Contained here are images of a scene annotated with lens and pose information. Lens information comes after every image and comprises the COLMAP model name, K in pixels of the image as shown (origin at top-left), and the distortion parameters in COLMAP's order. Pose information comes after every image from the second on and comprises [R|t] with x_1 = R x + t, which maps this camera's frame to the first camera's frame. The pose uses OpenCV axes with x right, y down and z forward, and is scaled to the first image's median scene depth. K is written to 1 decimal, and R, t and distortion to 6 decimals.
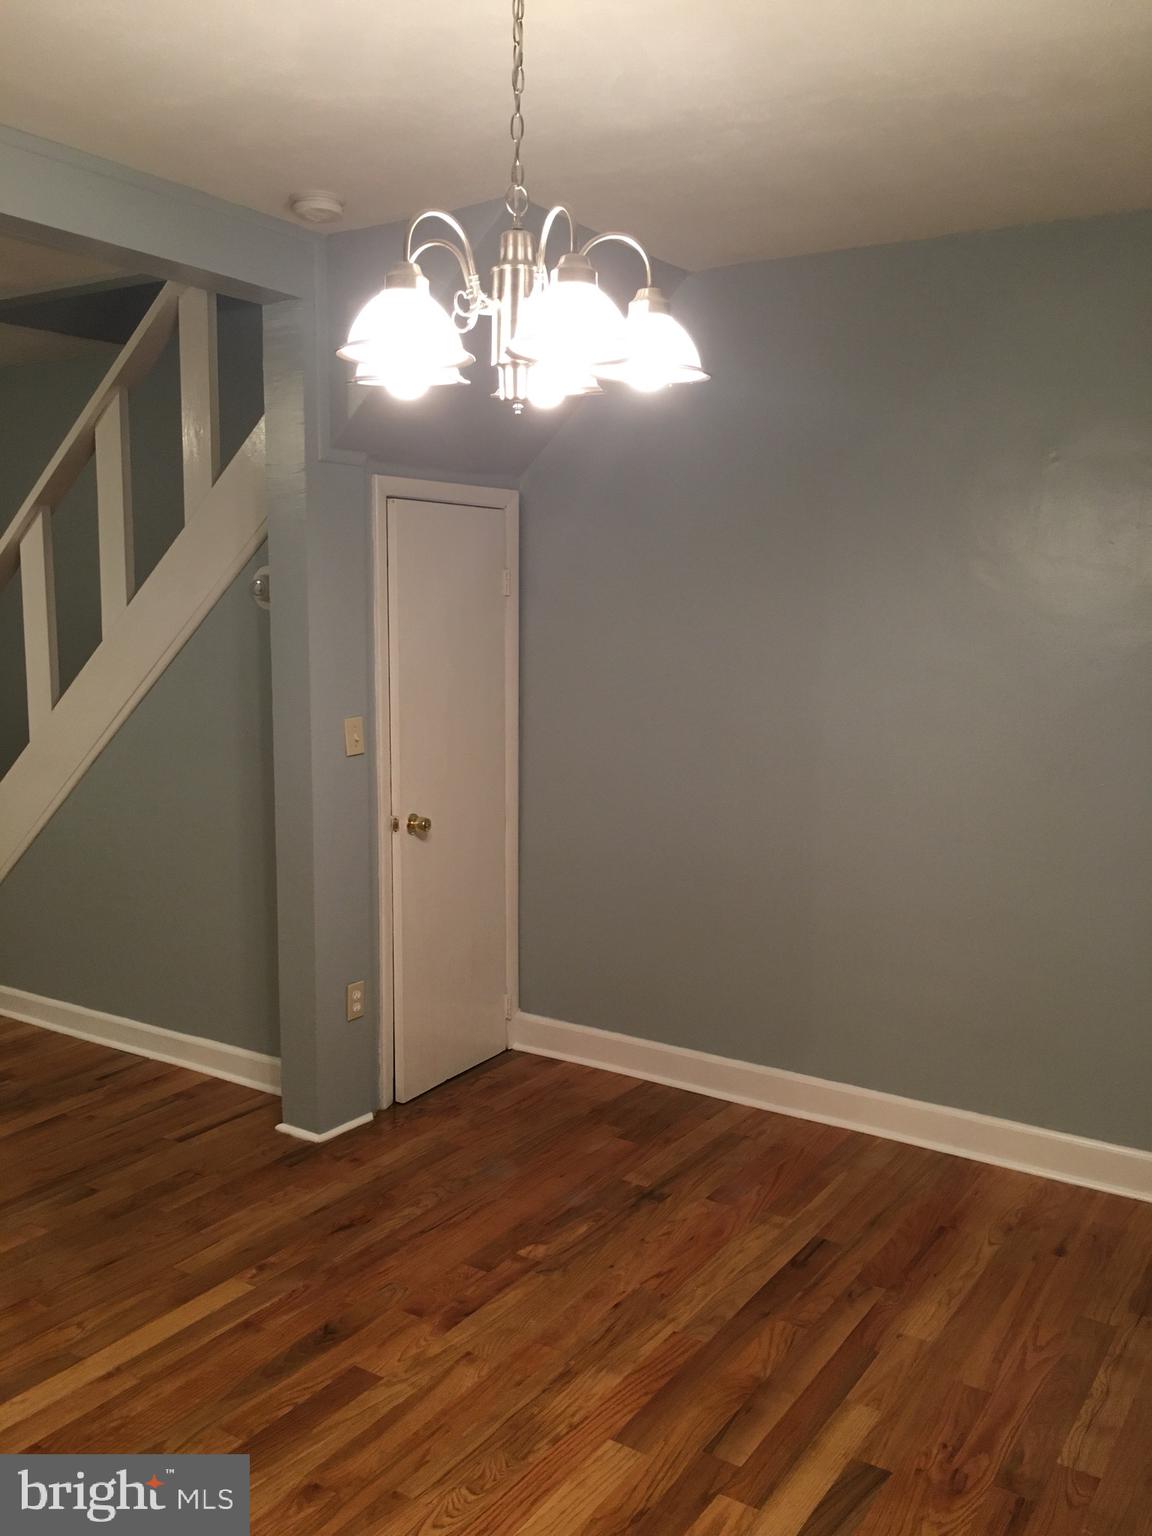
lens RADIAL K [[1316.9, 0, 570.4], [0, 1316.9, 763.9], [0, 0, 1]] dist [0.081926, -0.118290]
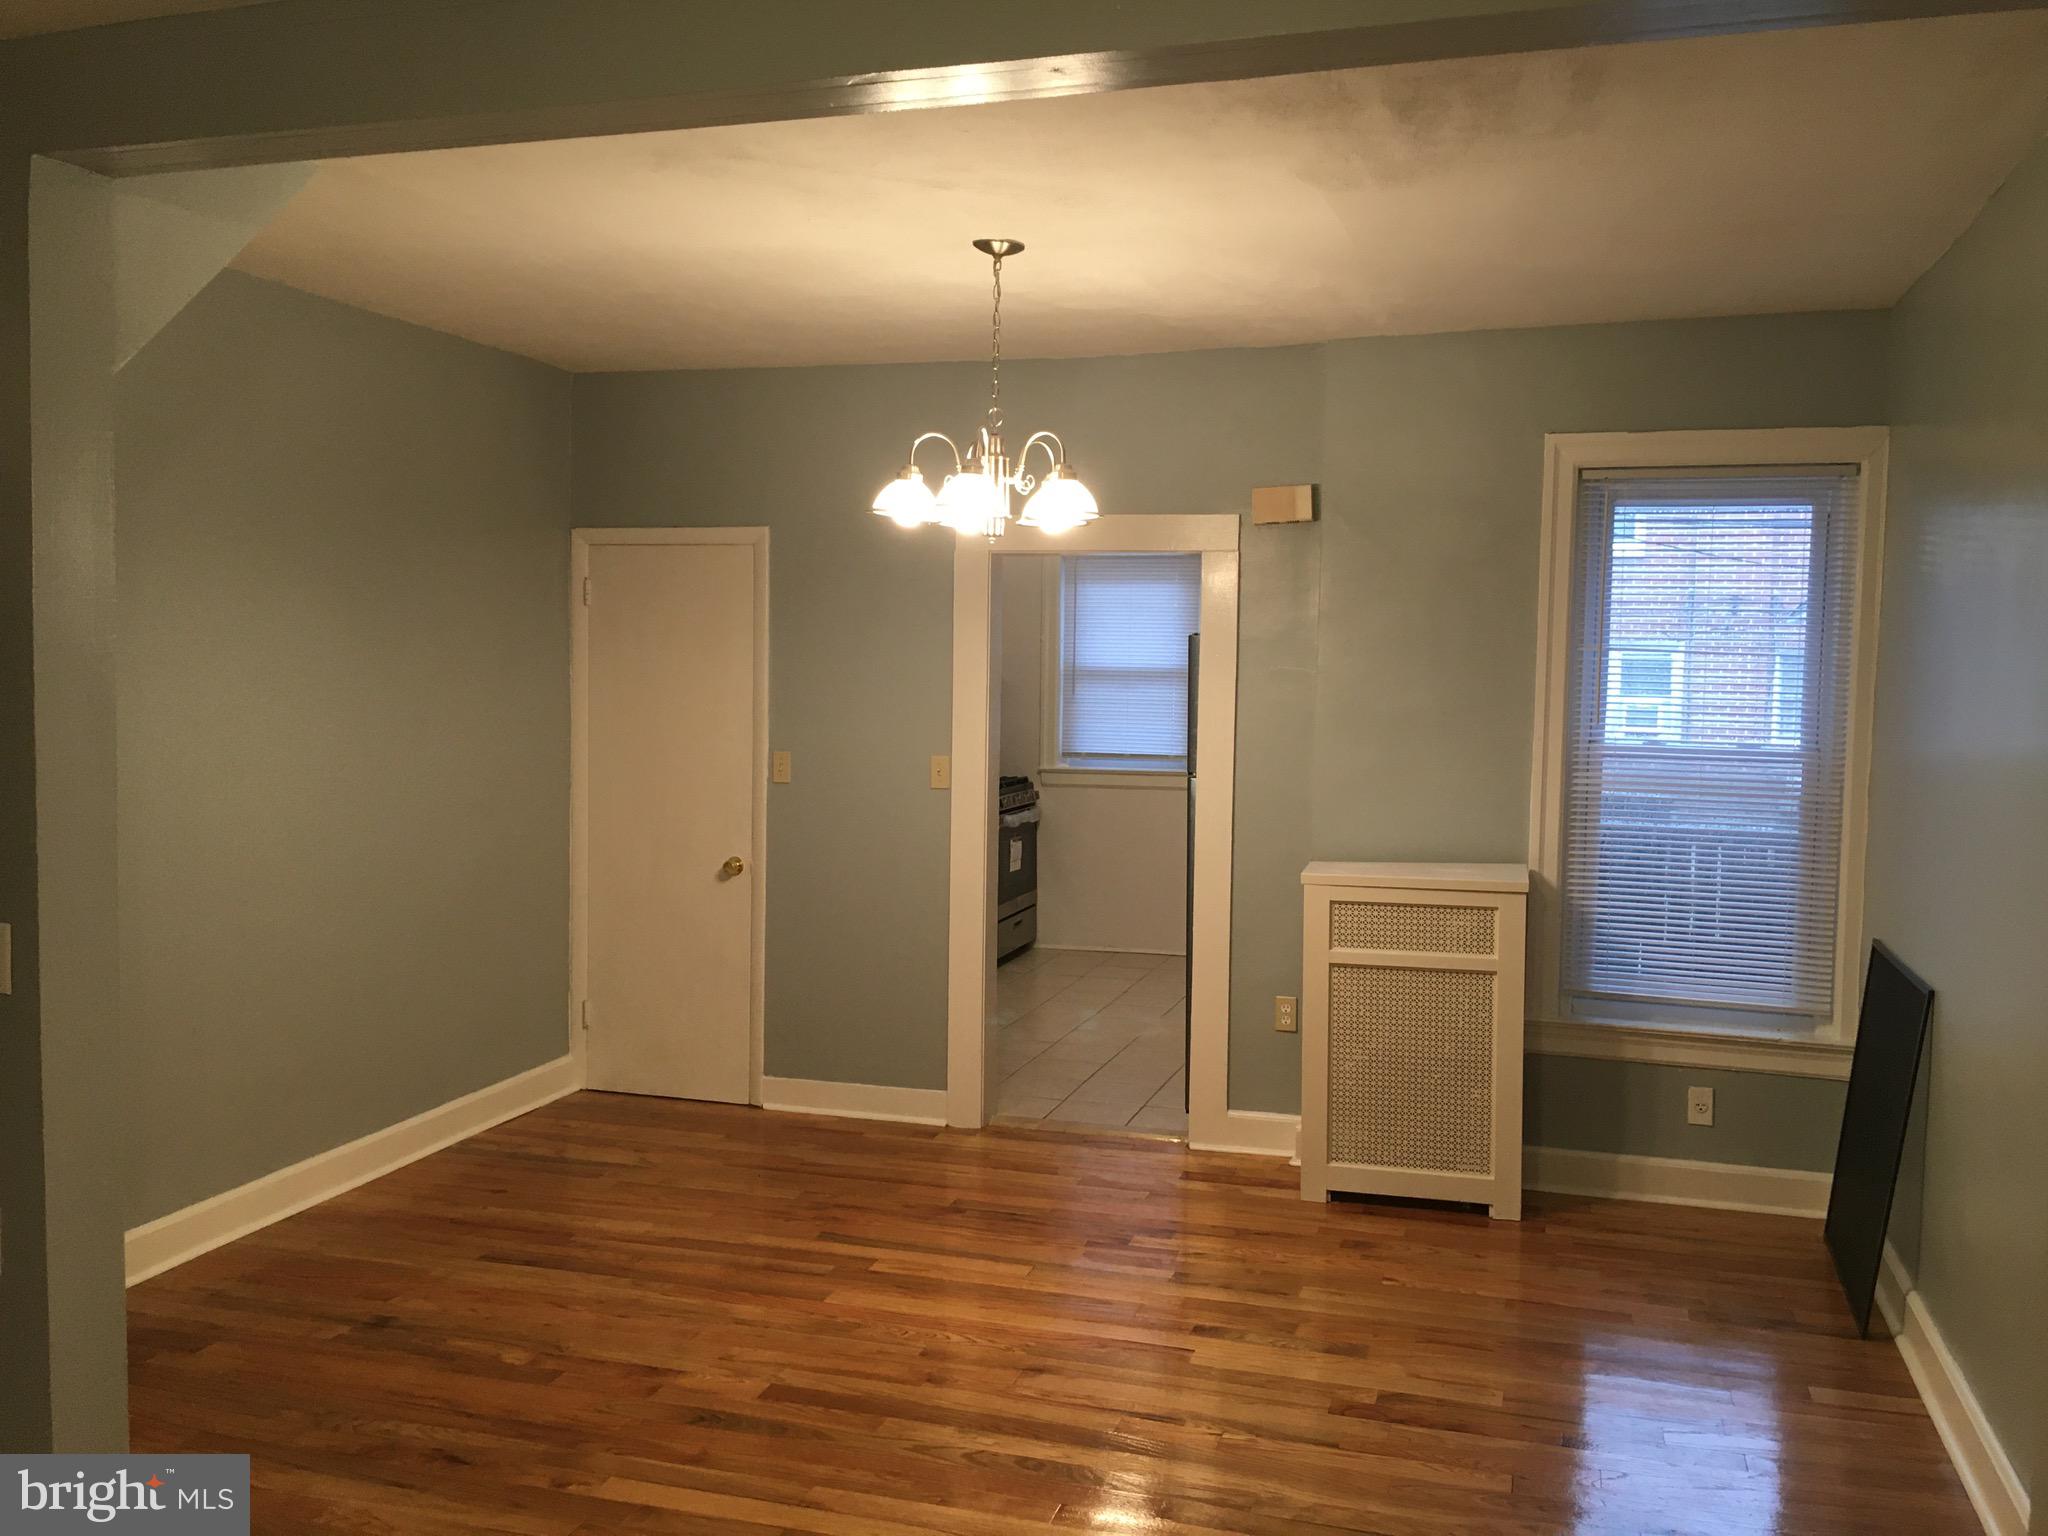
lens RADIAL K [[1755.8, 0, 1007.5], [0, 1755.8, 761.0], [0, 0, 1]] dist [0.081926, -0.118290]
pose [[-0.280289, -0.072559, 0.957169, -1.068263], [0.091695, 0.990555, 0.101941, -0.119935], [-0.955526, 0.116340, -0.270989, 0.795655]]
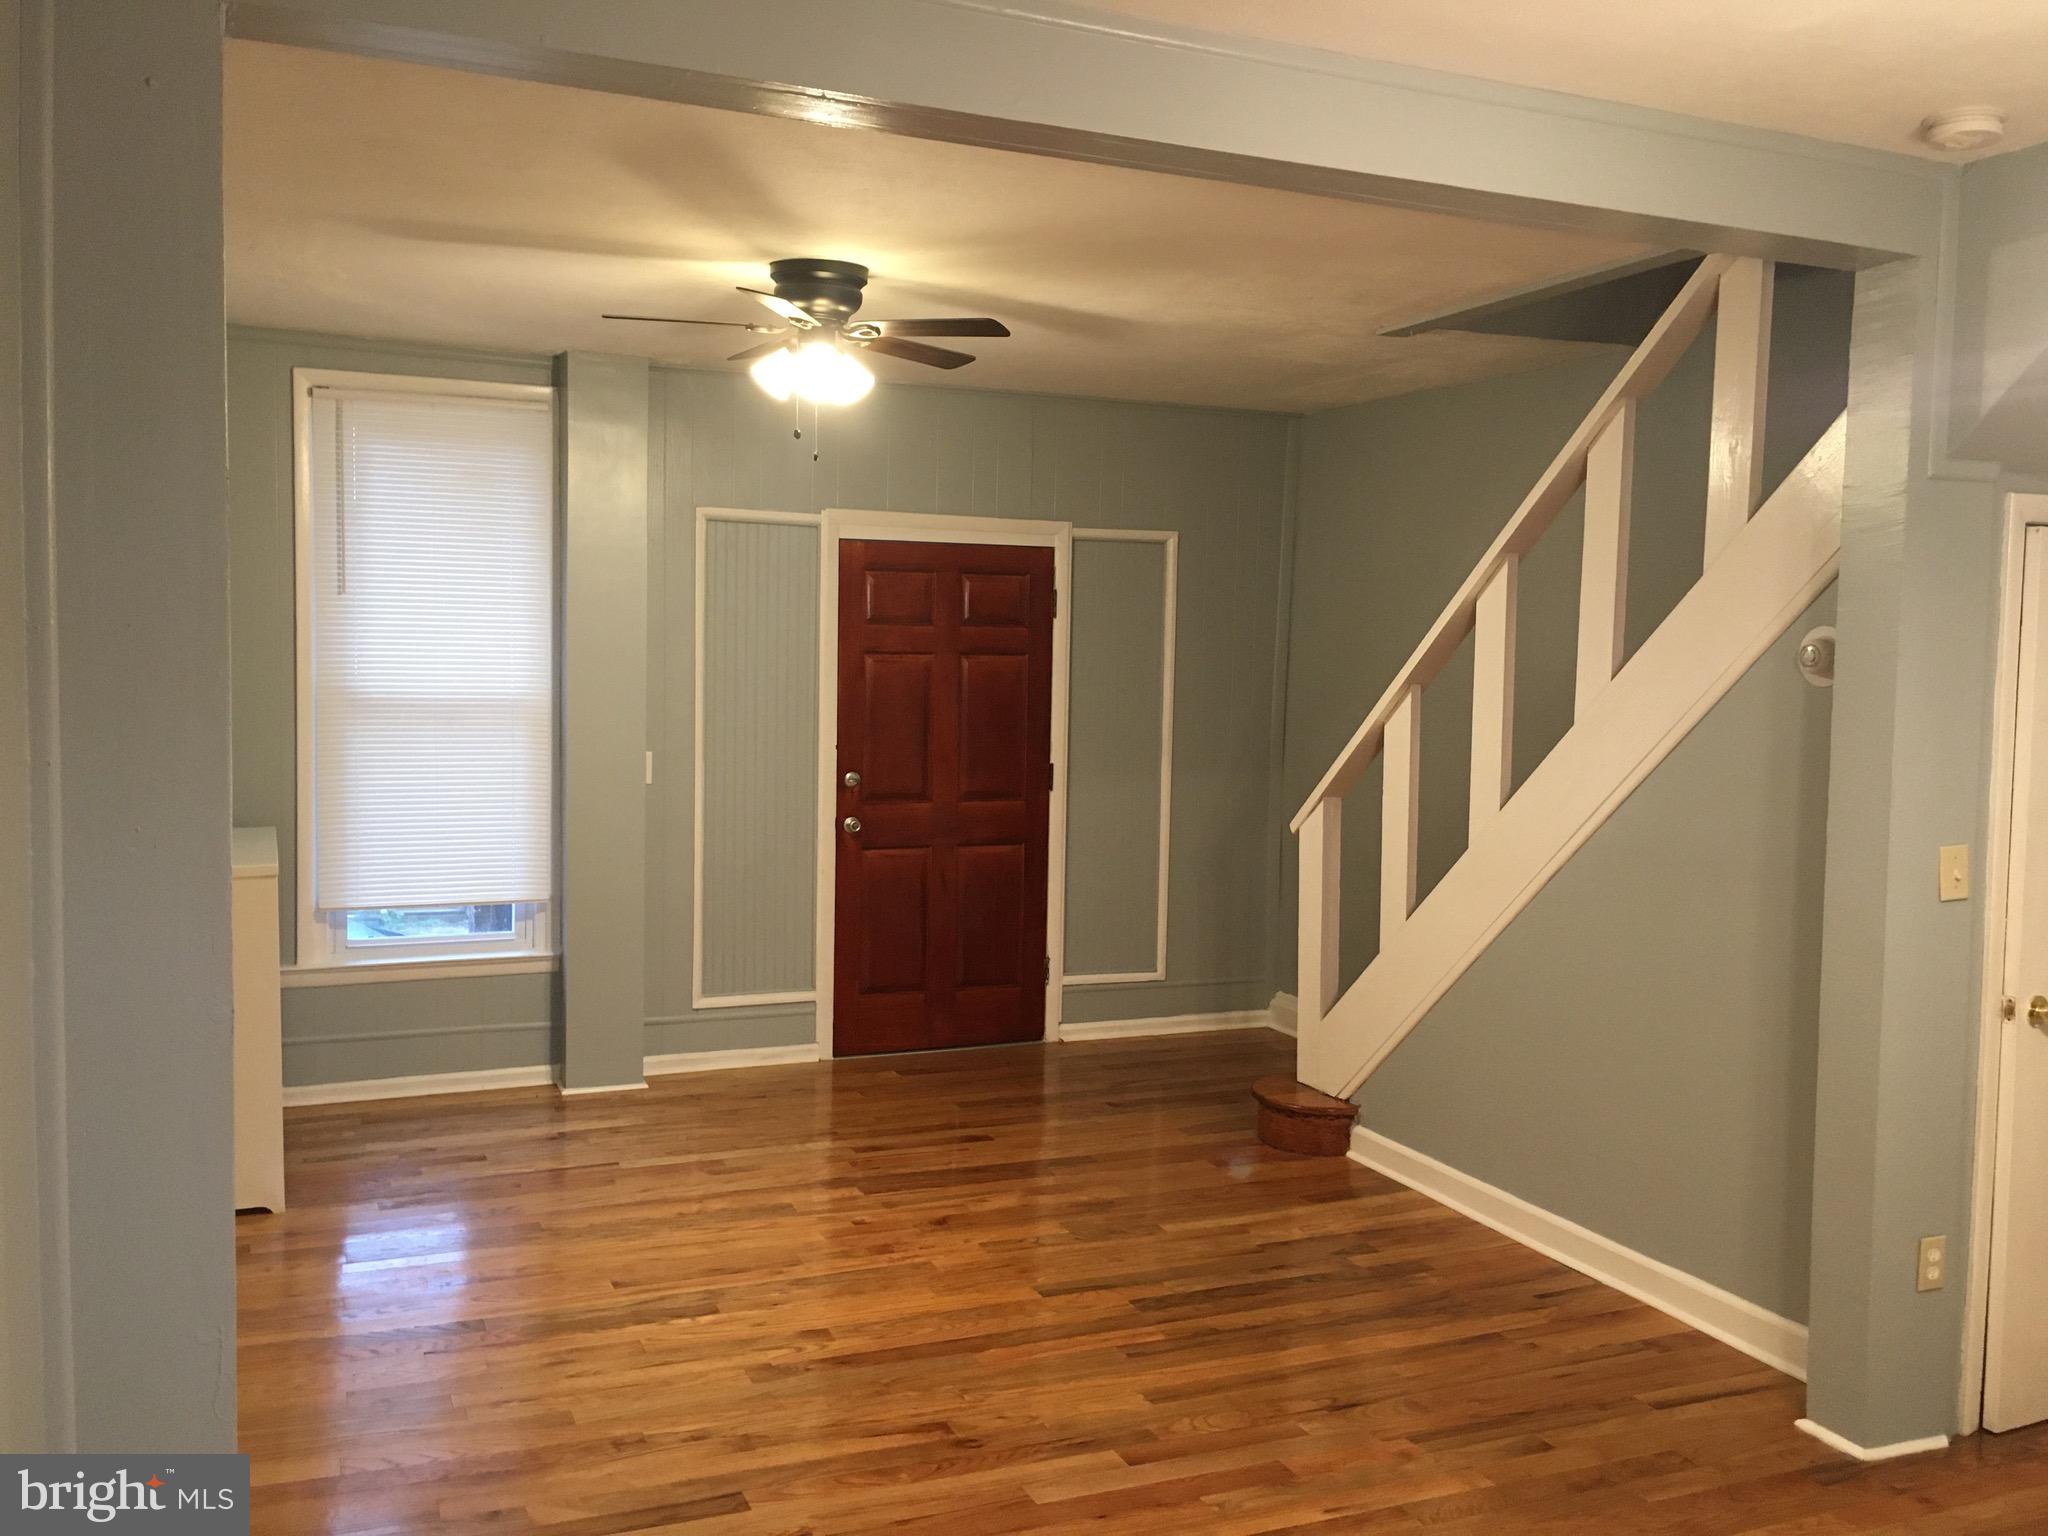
lens RADIAL K [[1755.8, 0, 1034.9], [0, 1755.8, 761.9], [0, 0, 1]] dist [0.081926, -0.118290]
pose [[0.833477, 0.040918, -0.551037, -0.054856], [-0.079169, 0.995808, -0.045802, 0.001759], [0.546853, 0.081800, 0.833223, -0.031270]]
